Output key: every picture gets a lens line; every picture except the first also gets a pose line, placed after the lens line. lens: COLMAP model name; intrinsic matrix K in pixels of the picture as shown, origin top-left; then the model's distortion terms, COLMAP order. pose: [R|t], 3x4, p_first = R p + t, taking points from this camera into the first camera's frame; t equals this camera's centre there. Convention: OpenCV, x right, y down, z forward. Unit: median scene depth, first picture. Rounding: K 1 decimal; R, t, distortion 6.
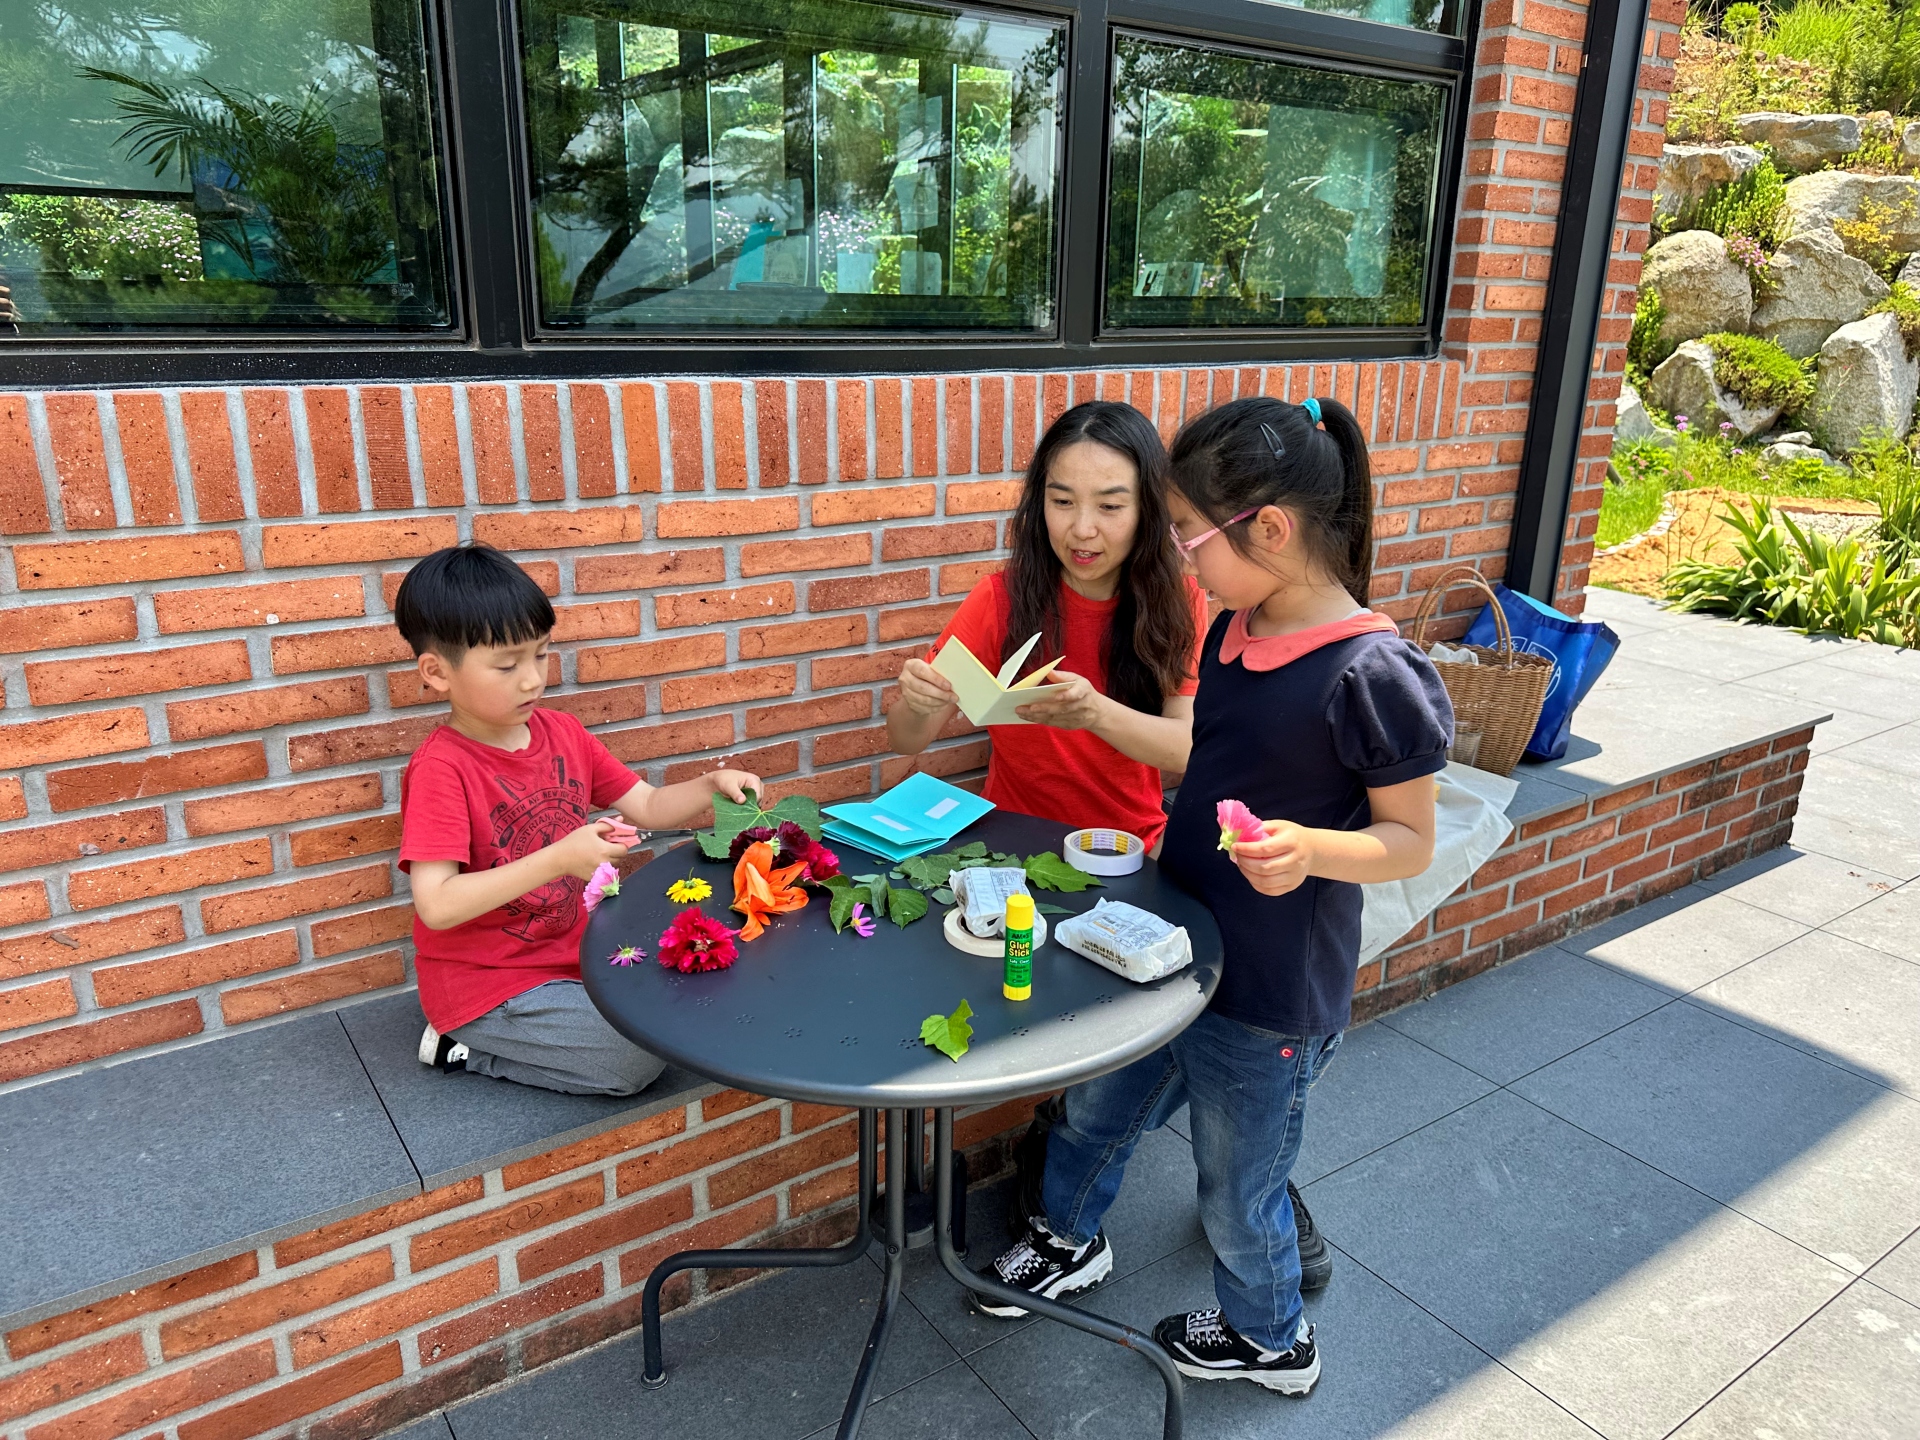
lens RADIAL K [[1344.7, 0, 958.6], [0, 1344.7, 724.0], [0, 0, 1]] dist [-0.019883, -0.012382]
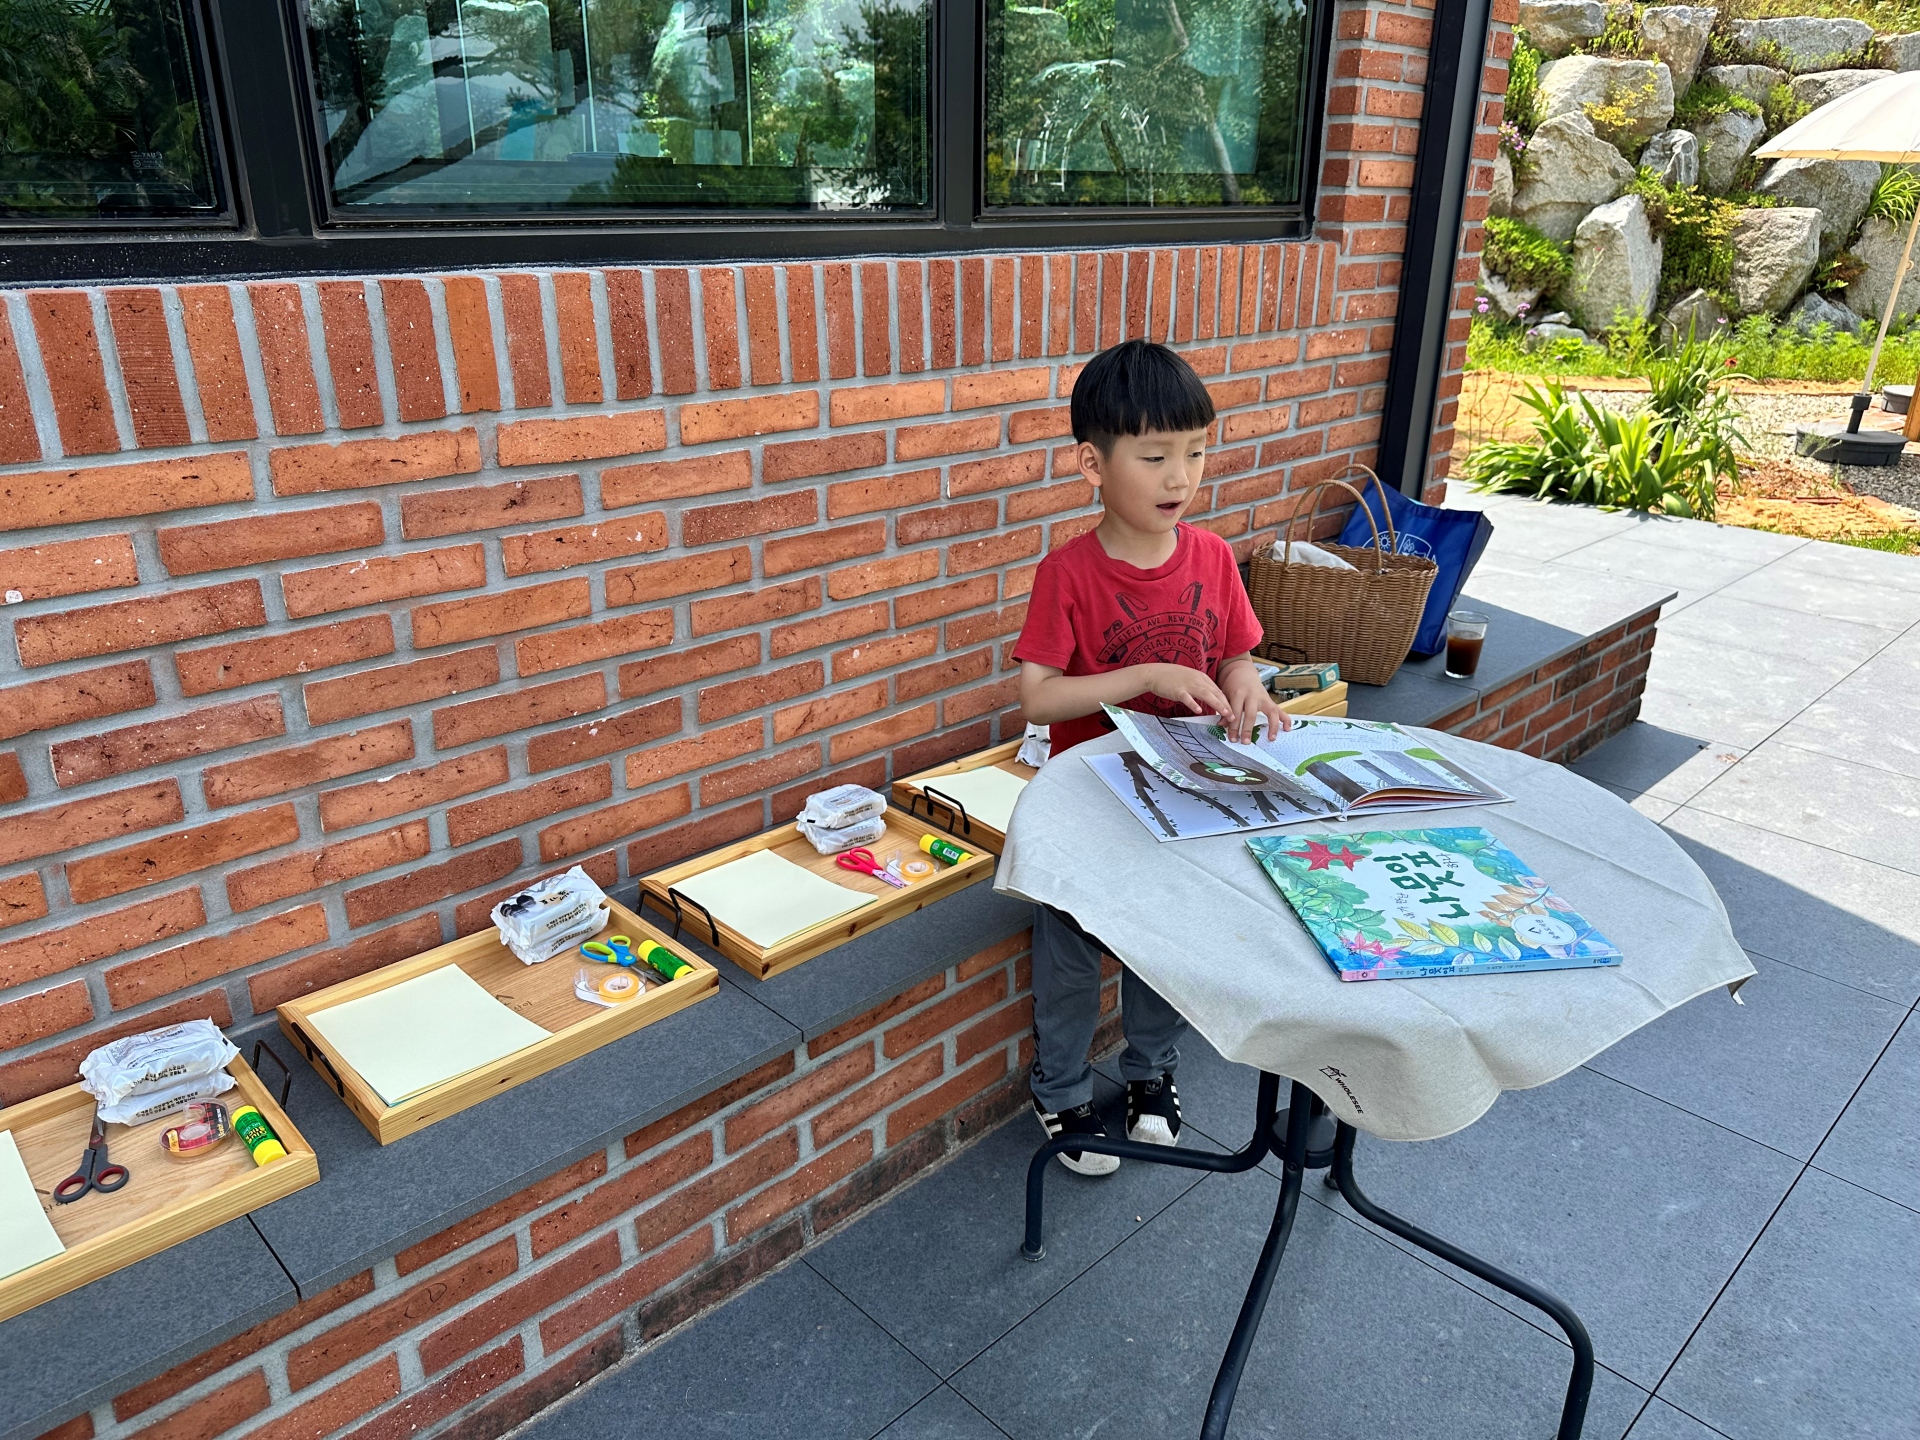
lens RADIAL K [[1344.7, 0, 967.3], [0, 1344.7, 726.6], [0, 0, 1]] dist [-0.019883, -0.012382]
pose [[0.985098, -0.068453, 0.157782, -0.077390], [0.056600, 0.995312, 0.078431, -0.026281], [-0.162411, -0.068332, 0.984354, 0.120583]]
